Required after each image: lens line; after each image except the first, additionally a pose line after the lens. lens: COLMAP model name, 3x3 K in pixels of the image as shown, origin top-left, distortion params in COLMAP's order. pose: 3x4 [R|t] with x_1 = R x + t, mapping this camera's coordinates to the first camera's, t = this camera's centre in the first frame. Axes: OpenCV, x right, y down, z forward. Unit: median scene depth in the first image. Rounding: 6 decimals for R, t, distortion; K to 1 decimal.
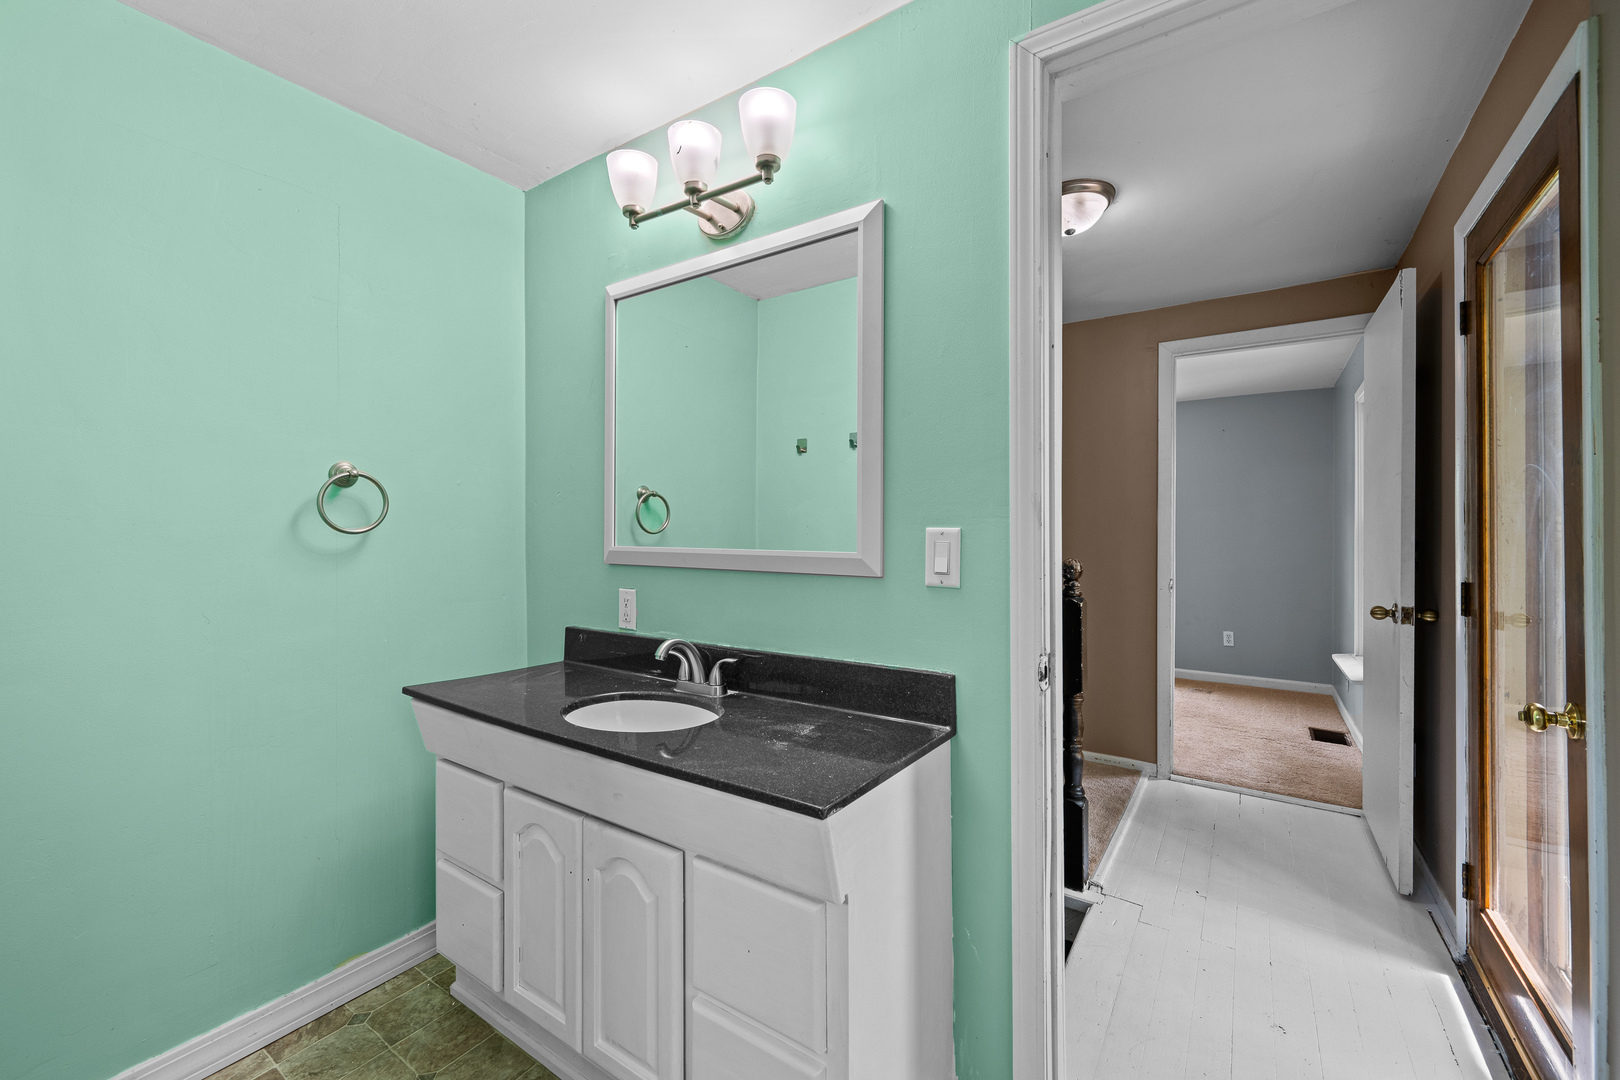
lens RADIAL K [[650.3, 0, 814.1], [0, 650.3, 537.9], [0, 0, 1]] dist [-0.000394, 0.000643]
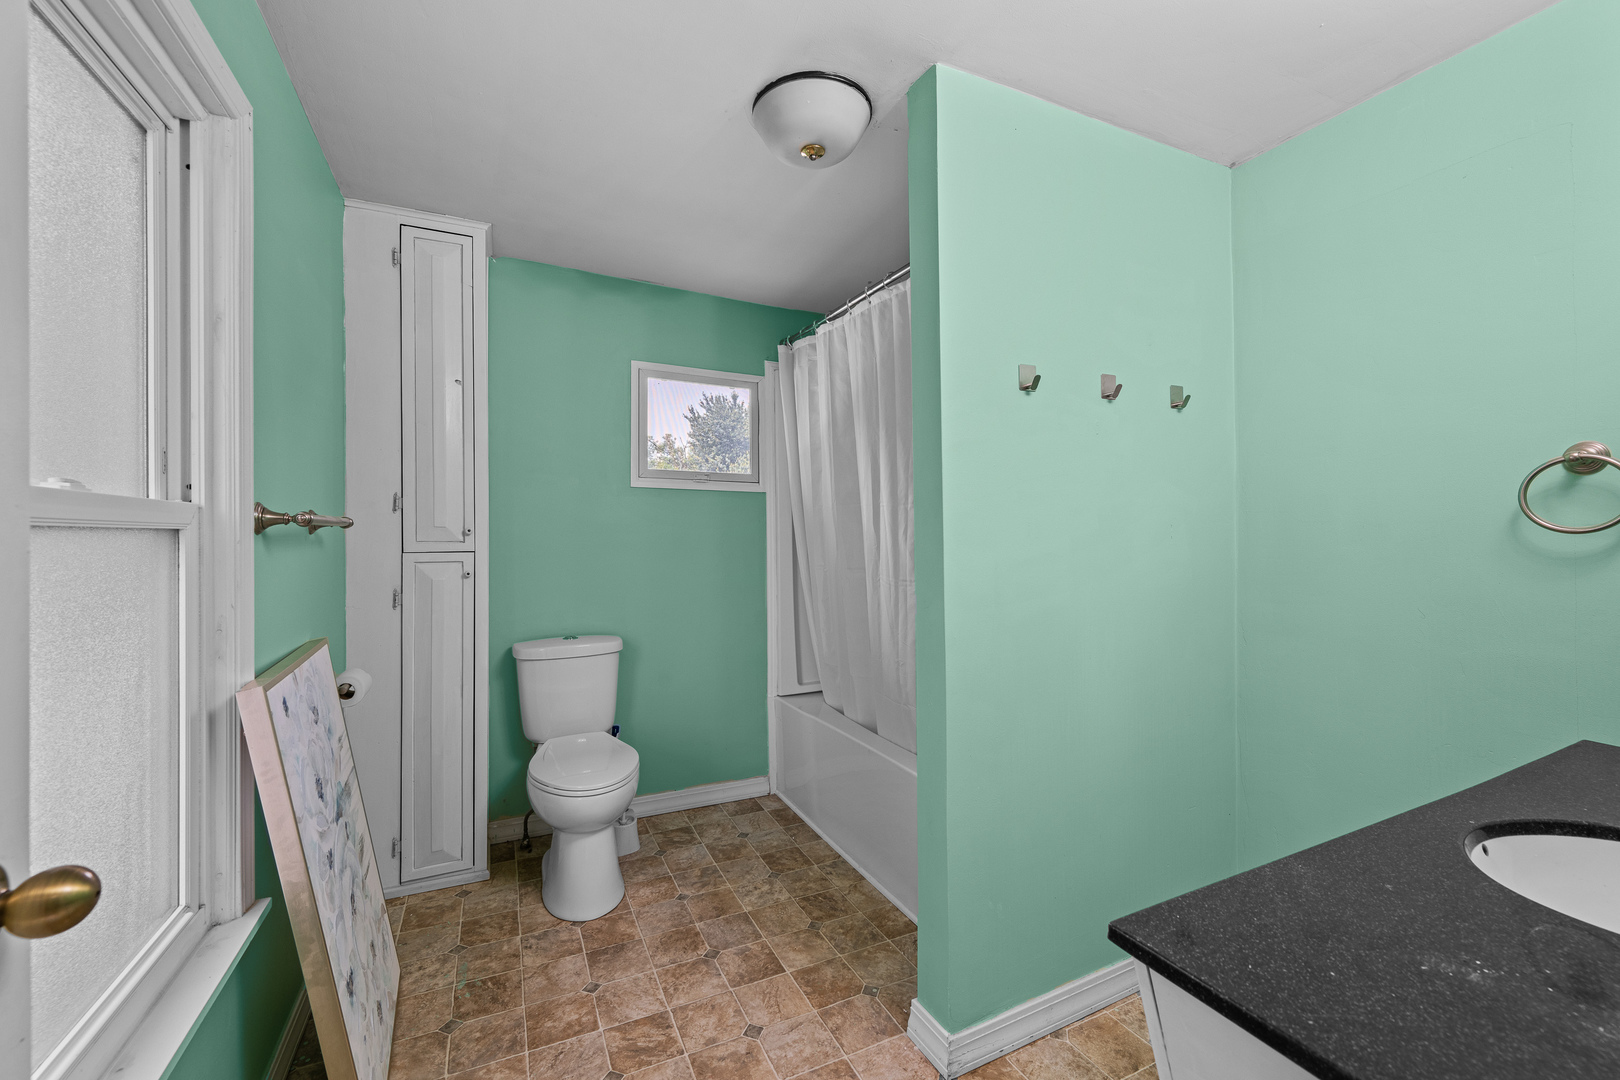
lens RADIAL K [[641.9, 0, 815.2], [0, 641.9, 530.6], [0, 0, 1]] dist [-0.000197, -0.000100]
pose [[-0.492311, -0.002188, -0.870416, 0.438727], [0.000476, 0.999996, -0.002783, -0.008295], [0.870419, -0.001784, -0.492308, 0.588099]]
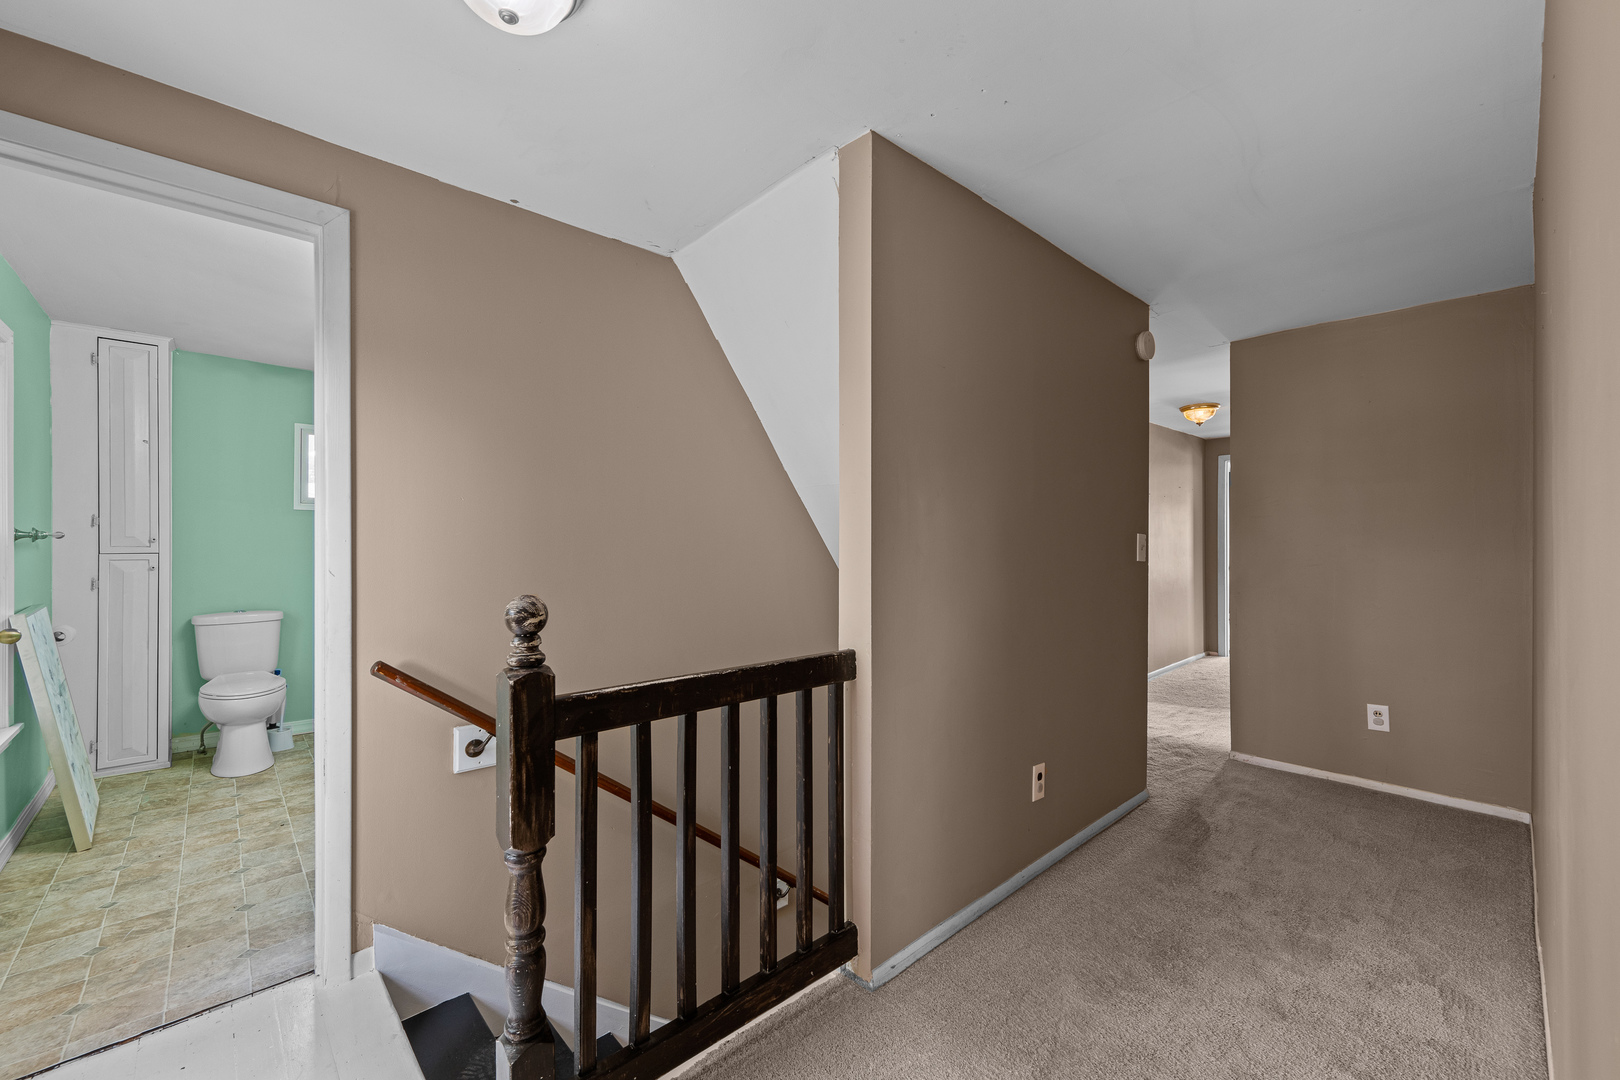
lens RADIAL K [[650.3, 0, 814.1], [0, 650.3, 537.9], [0, 0, 1]] dist [-0.000394, 0.000643]
pose [[-0.231304, -0.002781, -0.972878, 0.667032], [-0.002474, 0.999994, -0.002270, -0.011265], [0.972878, 0.001881, -0.231310, 0.980411]]
